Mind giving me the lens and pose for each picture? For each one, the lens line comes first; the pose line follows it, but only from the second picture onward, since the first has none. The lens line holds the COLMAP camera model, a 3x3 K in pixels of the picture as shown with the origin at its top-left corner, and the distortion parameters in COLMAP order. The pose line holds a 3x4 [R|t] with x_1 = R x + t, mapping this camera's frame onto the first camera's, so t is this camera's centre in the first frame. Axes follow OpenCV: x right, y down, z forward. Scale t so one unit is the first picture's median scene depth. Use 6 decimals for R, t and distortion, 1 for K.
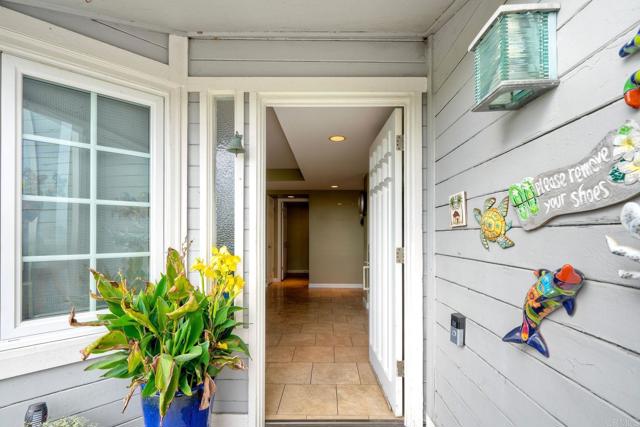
lens RADIAL K [[303.4, 0, 322.9], [0, 303.4, 233.3], [0, 0, 1]] dist [0.001741, -0.000045]
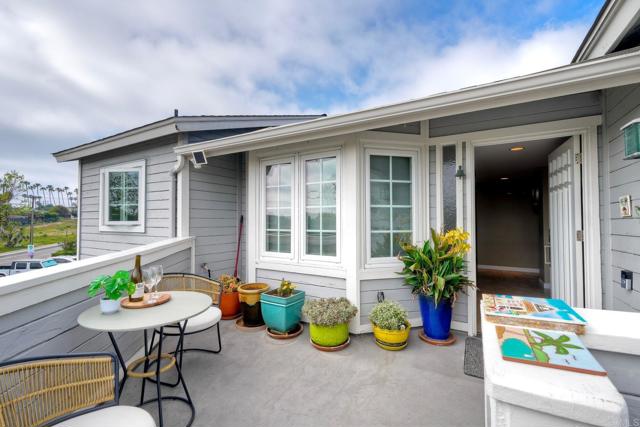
lens RADIAL K [[284.7, 0, 319.4], [0, 284.7, 214.6], [0, 0, 1]] dist [0.002170, 0.002236]
pose [[0.876520, -0.011880, -0.481219, -0.196008], [0.002081, 0.999780, -0.020892, -0.003238], [0.481361, 0.017311, 0.876352, -0.873122]]
